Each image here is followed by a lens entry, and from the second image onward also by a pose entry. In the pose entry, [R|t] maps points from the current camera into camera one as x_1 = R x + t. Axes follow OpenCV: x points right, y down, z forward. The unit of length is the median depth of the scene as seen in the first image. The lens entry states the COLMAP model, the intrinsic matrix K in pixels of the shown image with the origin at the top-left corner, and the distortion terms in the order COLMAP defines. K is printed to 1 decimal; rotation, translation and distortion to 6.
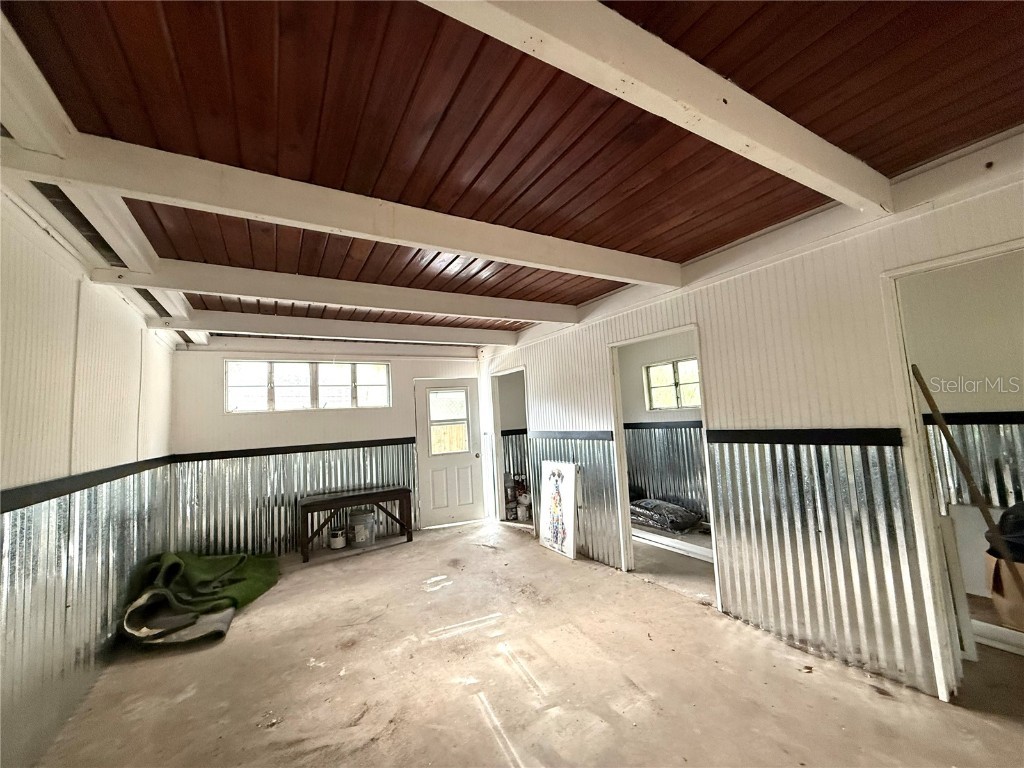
lens RADIAL K [[407.1, 0, 509.2], [0, 407.1, 384.1], [0, 0, 1]] dist [-0.002084, 0.000926]
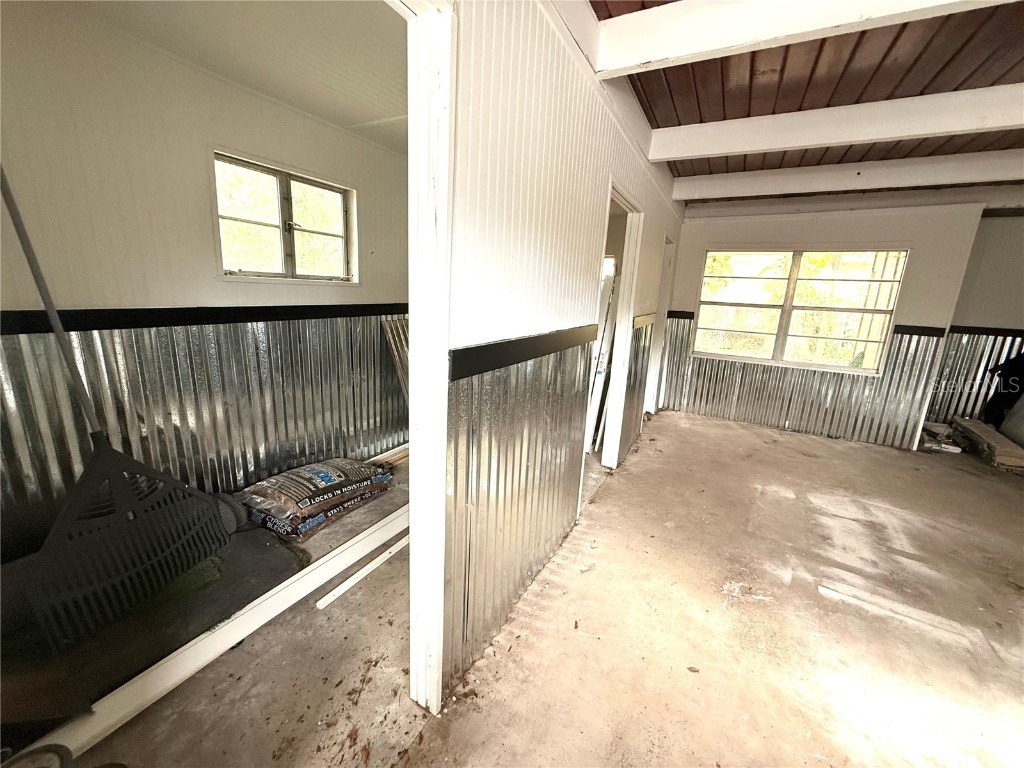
lens RADIAL K [[407.1, 0, 507.6], [0, 407.1, 384.0], [0, 0, 1]] dist [-0.002084, 0.000926]
pose [[-0.523179, -0.163322, 0.836426, -0.251456], [-0.090610, 0.986562, 0.135962, 0.157638], [-0.847392, -0.004656, -0.530947, 1.713518]]
